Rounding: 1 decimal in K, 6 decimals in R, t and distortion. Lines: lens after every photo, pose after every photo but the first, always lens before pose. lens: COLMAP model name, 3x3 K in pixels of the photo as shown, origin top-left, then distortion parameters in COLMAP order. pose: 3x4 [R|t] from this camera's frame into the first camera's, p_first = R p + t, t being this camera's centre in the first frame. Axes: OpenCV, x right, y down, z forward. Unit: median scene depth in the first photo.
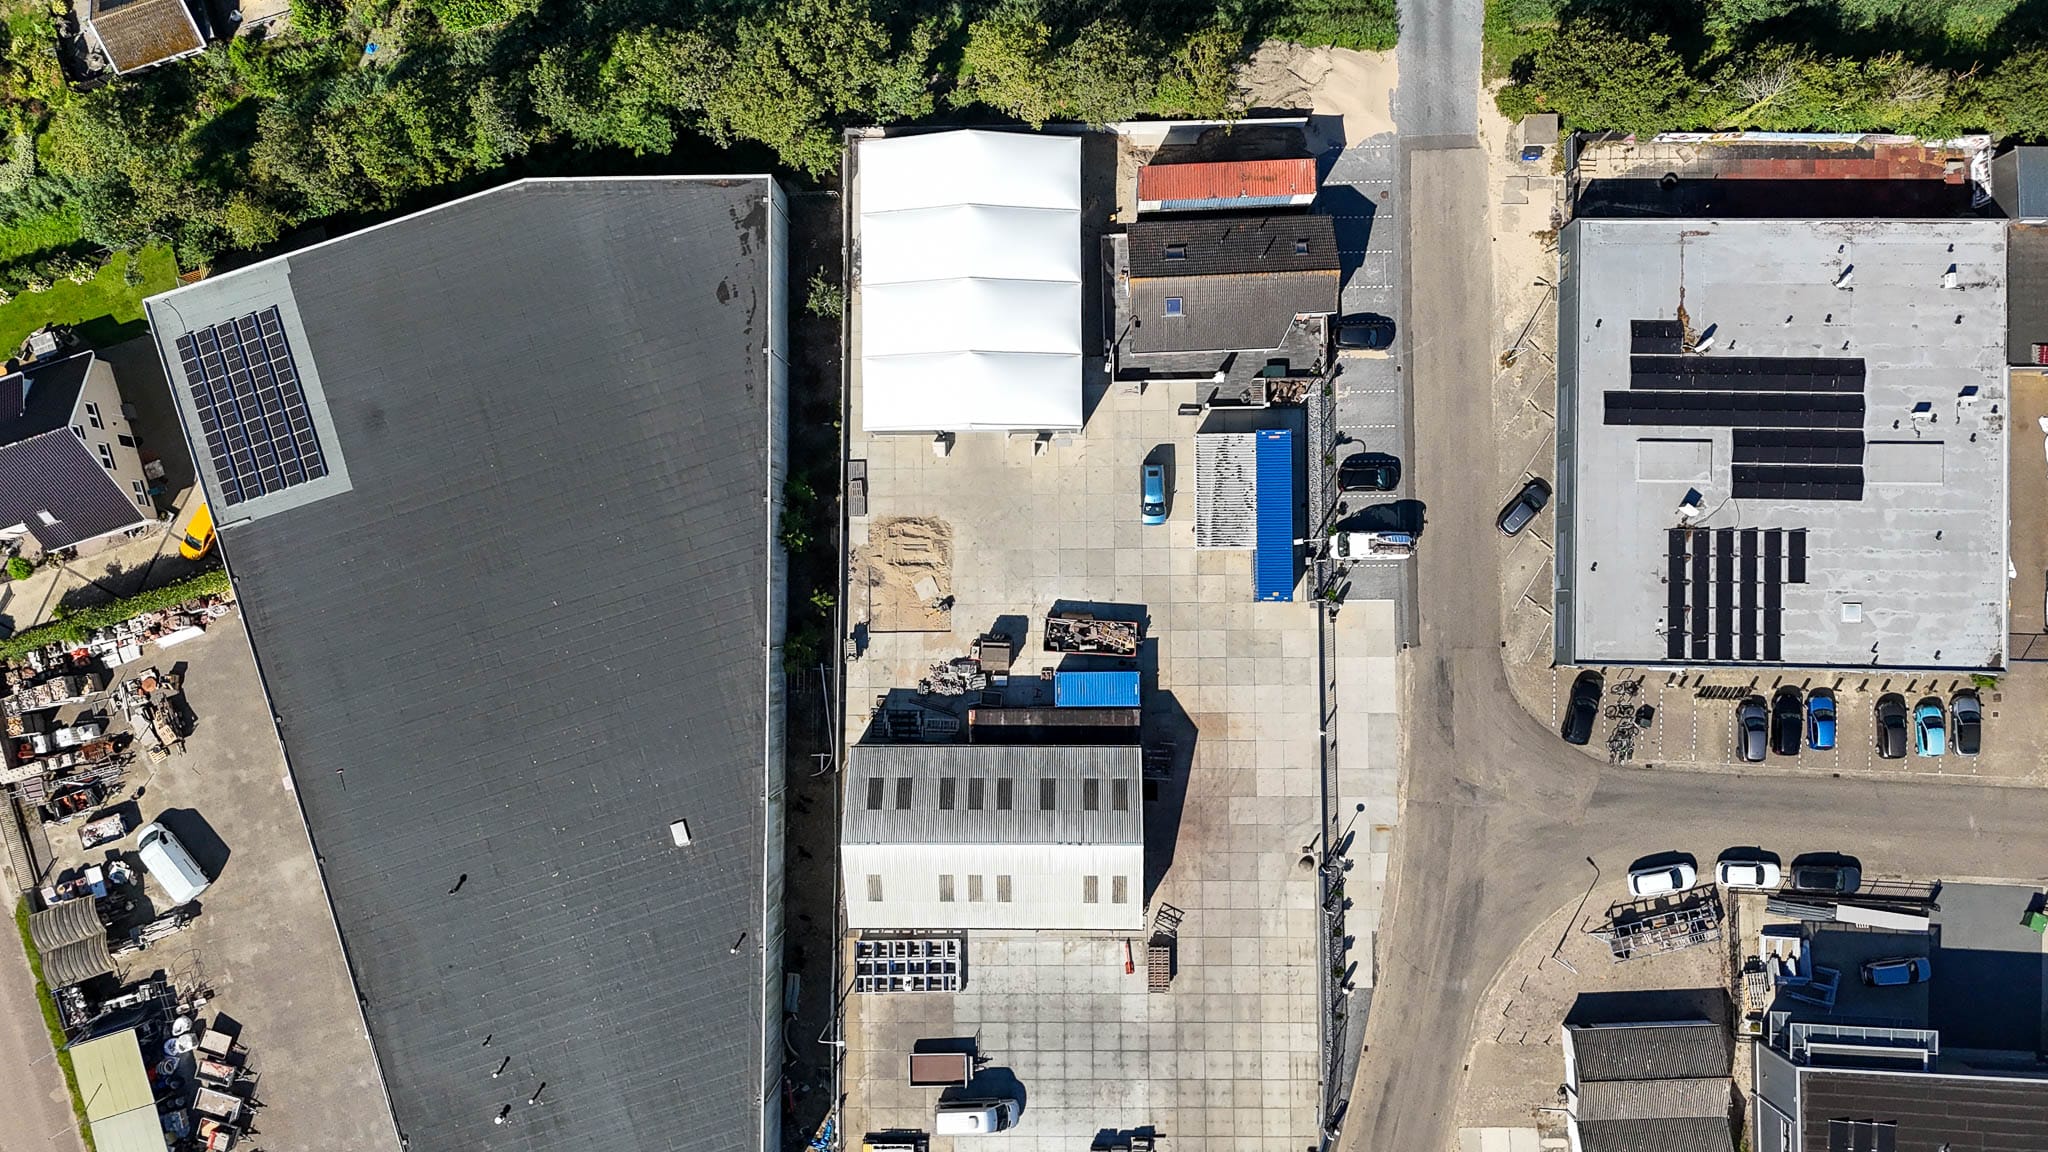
lens RADIAL K [[1604.5, 0, 1020.5], [0, 1604.5, 570.3], [0, 0, 1]] dist [0.066305, -0.059821]
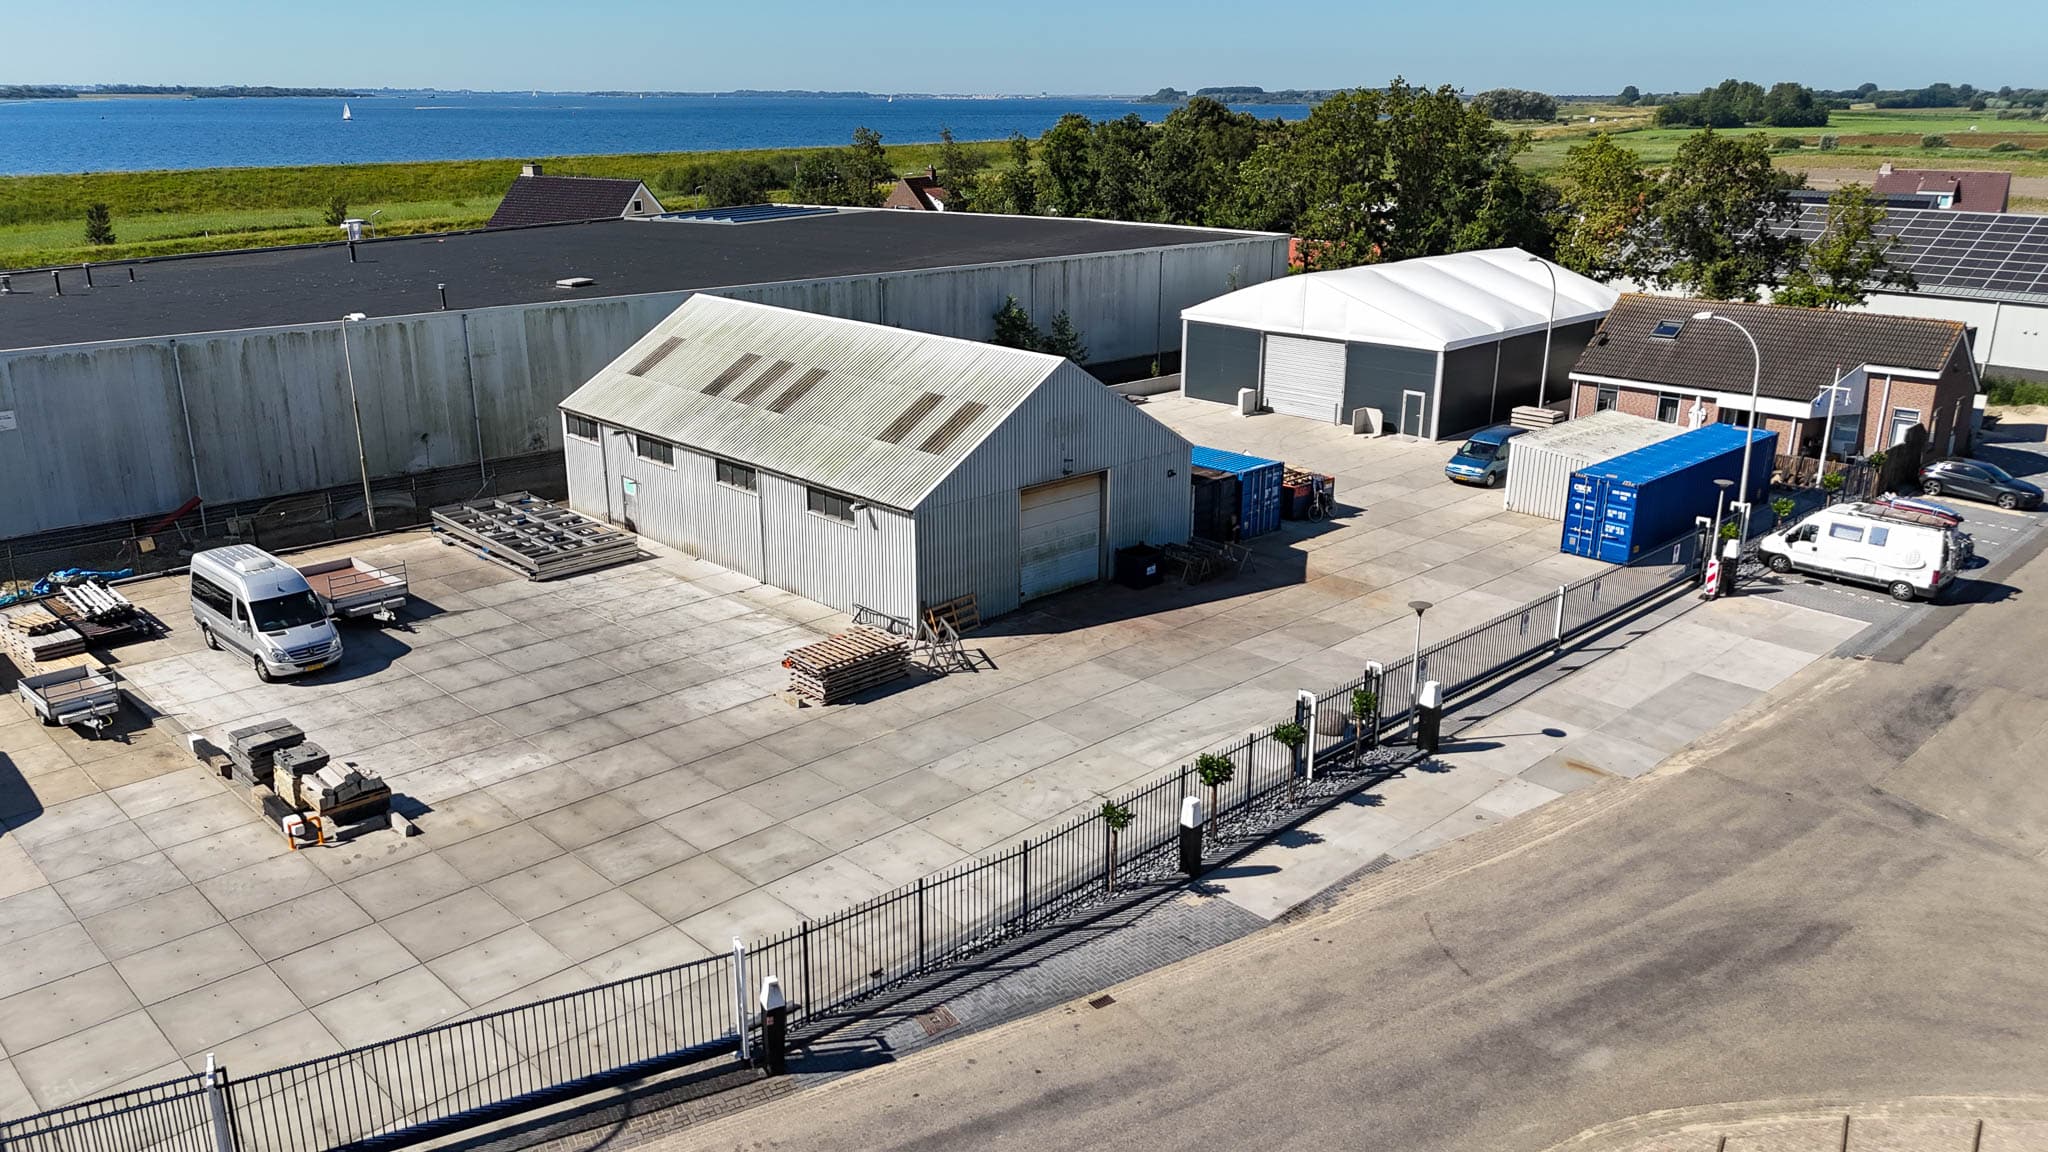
lens RADIAL K [[1505.3, 0, 1025.2], [0, 1505.3, 576.8], [0, 0, 1]] dist [0.075517, -0.074155]
pose [[0.694652, 0.257189, -0.671798, 0.349337], [-0.719274, 0.235136, -0.653725, 0.446092], [-0.010166, 0.937318, 0.348327, 0.861950]]
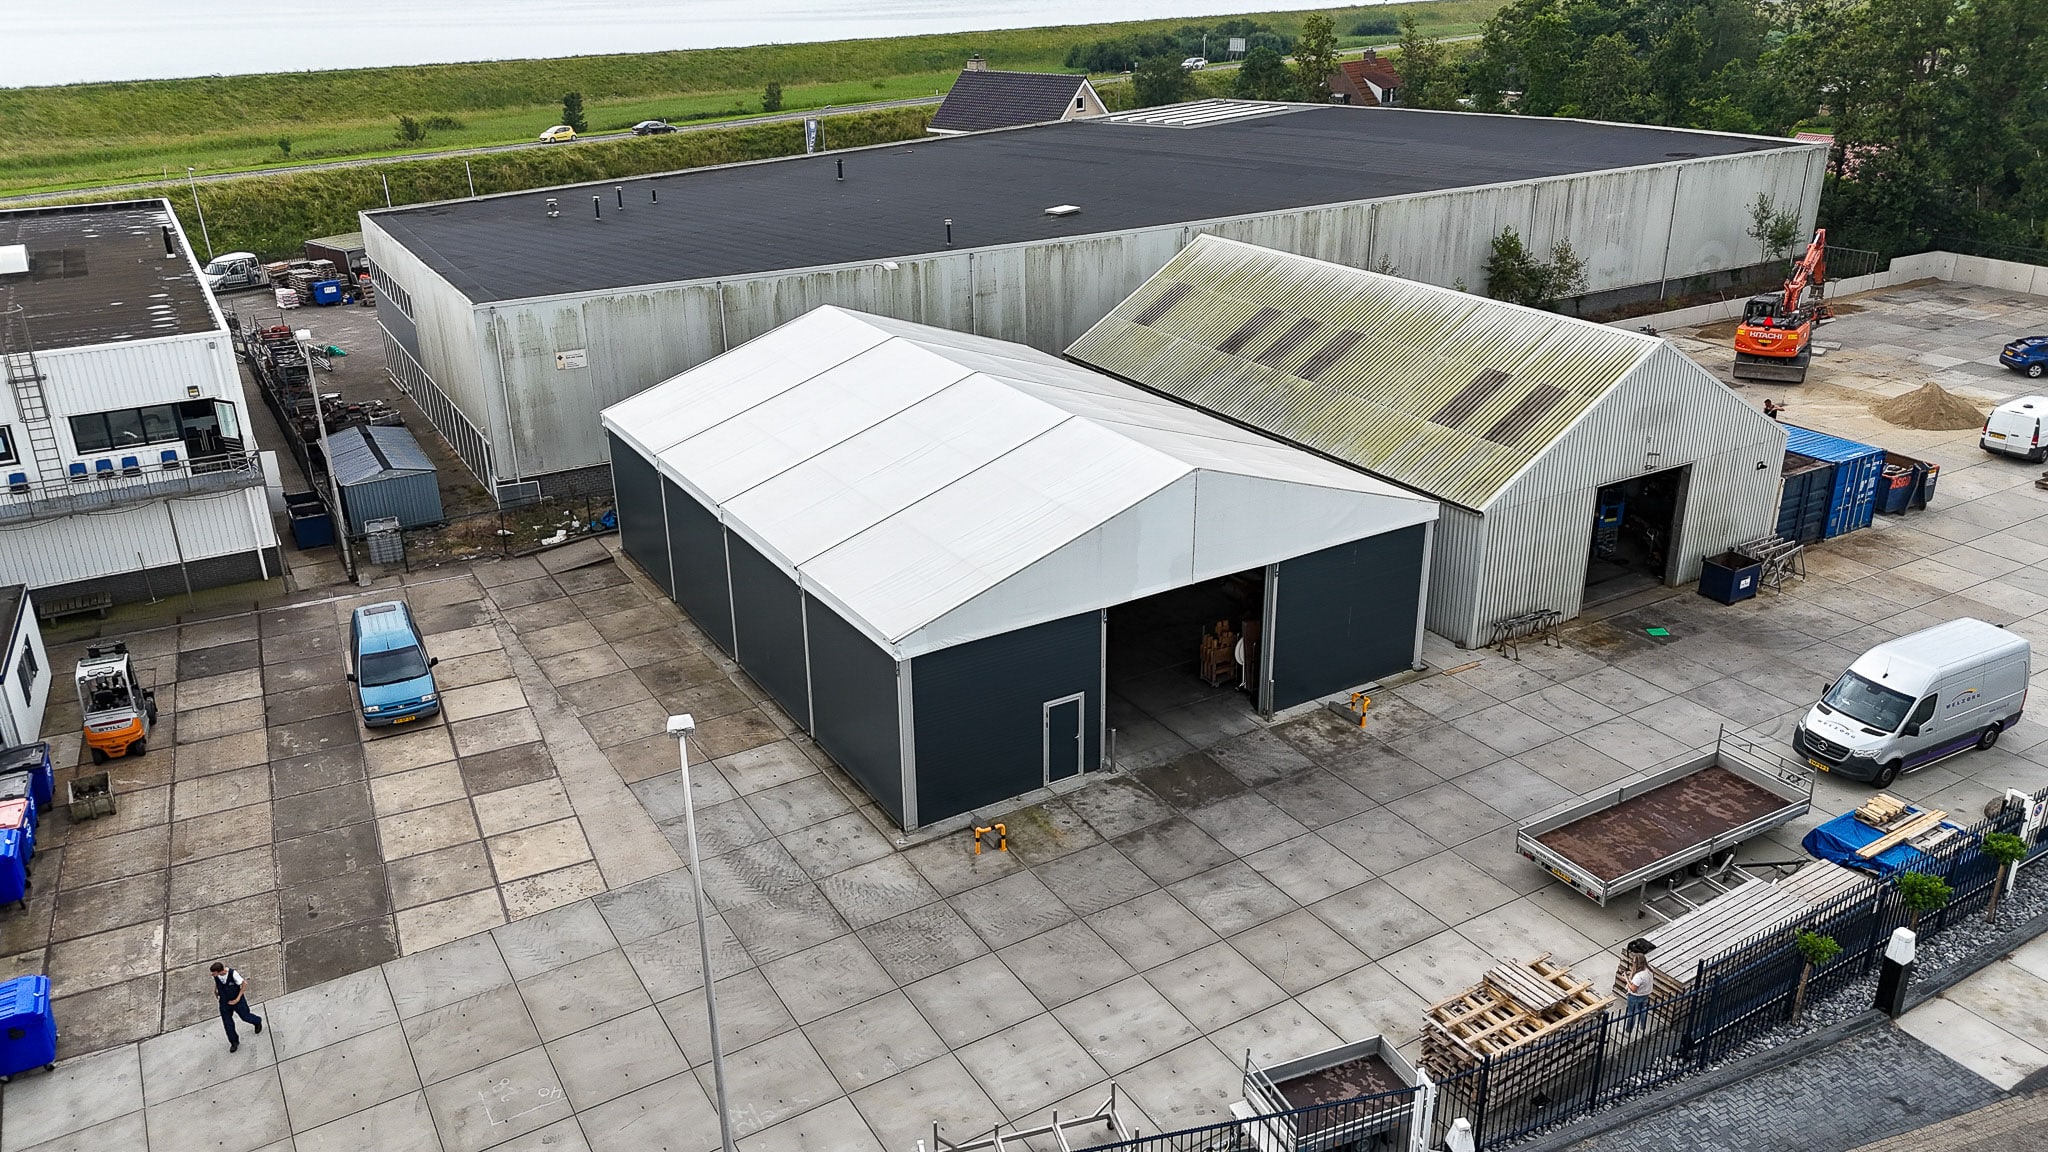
lens RADIAL K [[1505.3, 0, 1020.9], [0, 1505.3, 570.8], [0, 0, 1]] dist [0.075517, -0.074155]
pose [[0.509475, 0.356256, -0.783273, 0.294052], [-0.860288, 0.230376, -0.454787, 0.466941], [0.018426, 0.905543, 0.423854, 0.841757]]
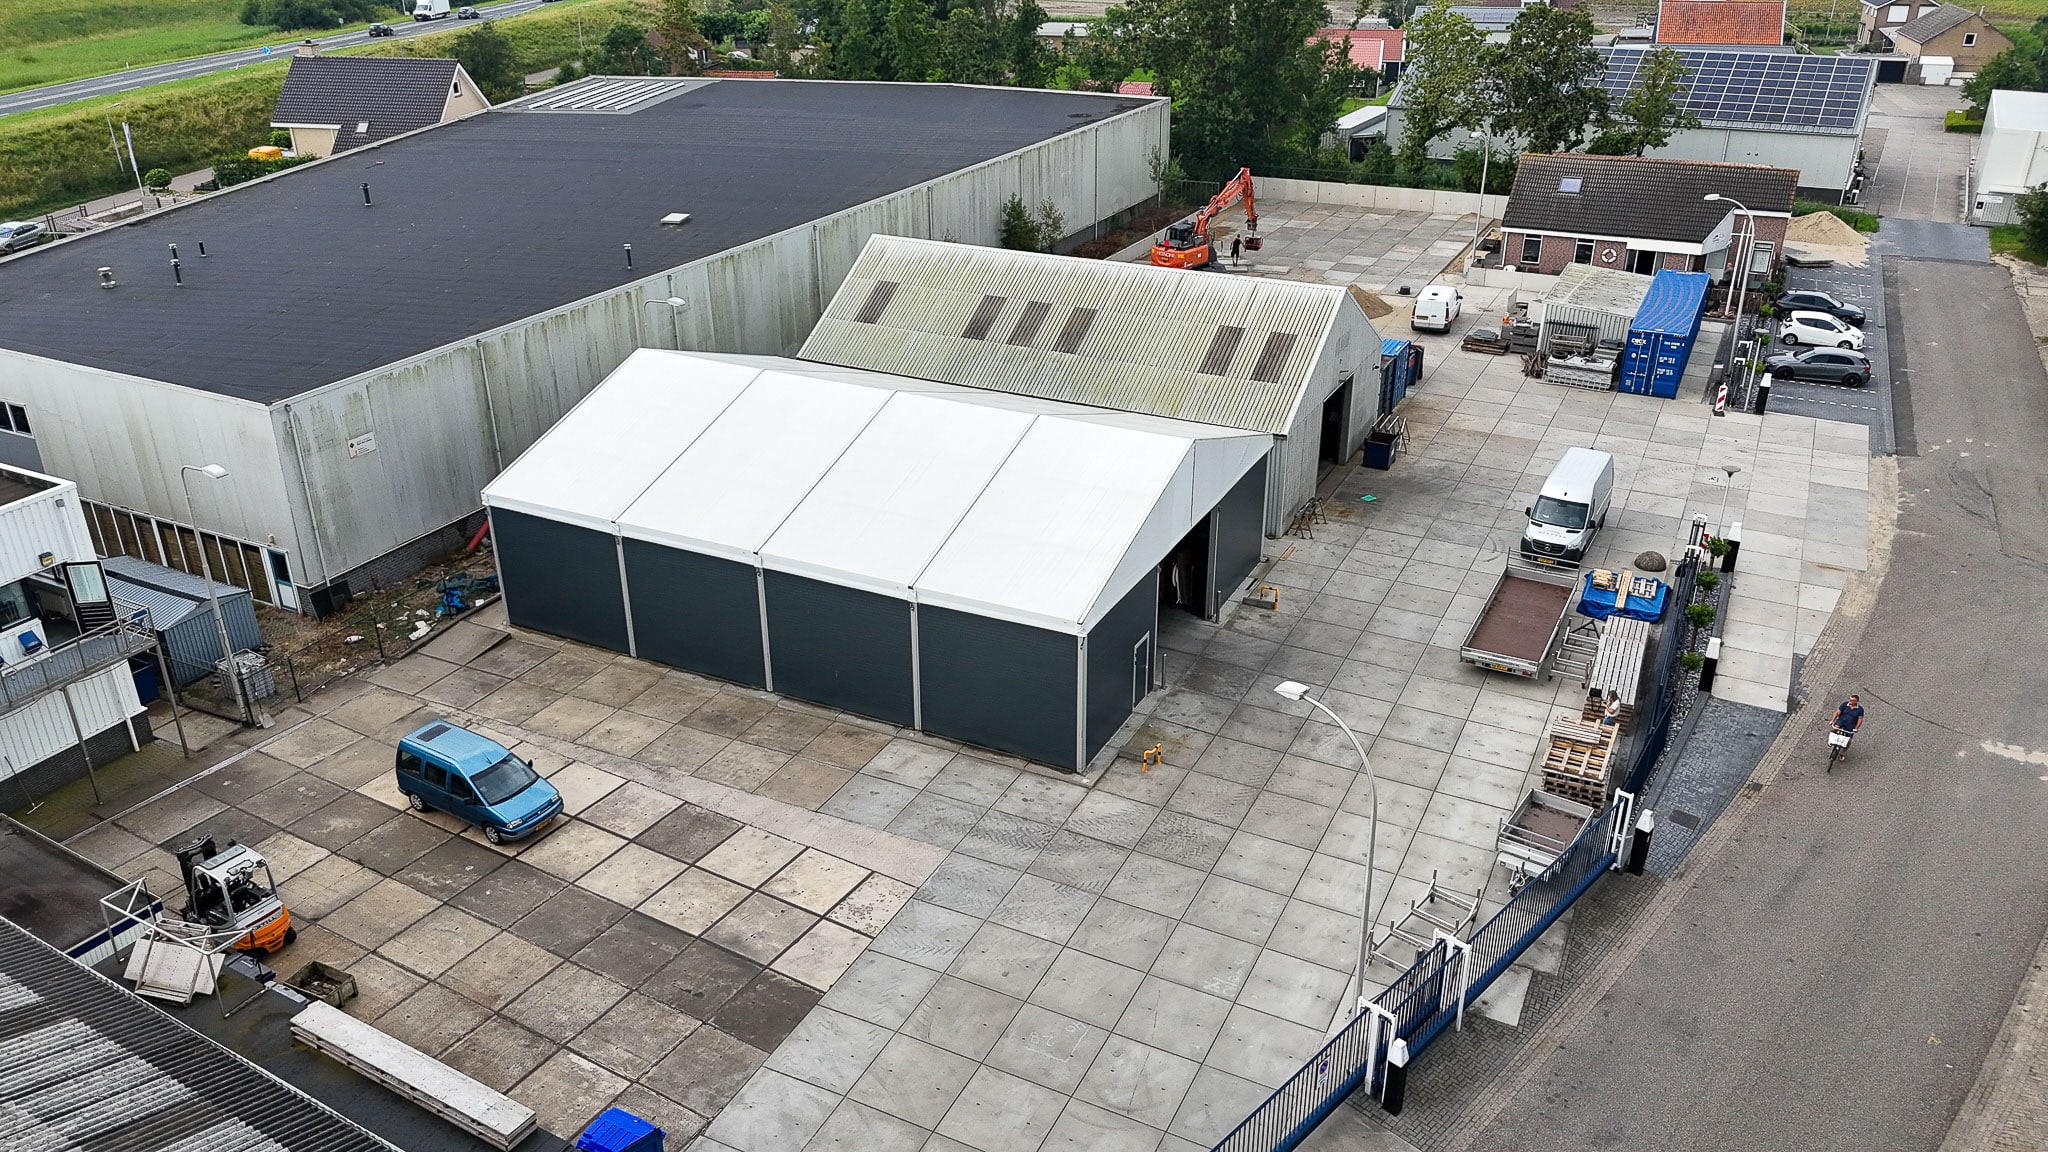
lens RADIAL K [[1505.3, 0, 1025.6], [0, 1505.3, 581.7], [0, 0, 1]] dist [0.075517, -0.074155]
pose [[0.891190, 0.226757, -0.392890, 0.192603], [-0.453323, 0.413279, -0.789746, 0.631863], [-0.016707, 0.881919, 0.471105, 0.802806]]
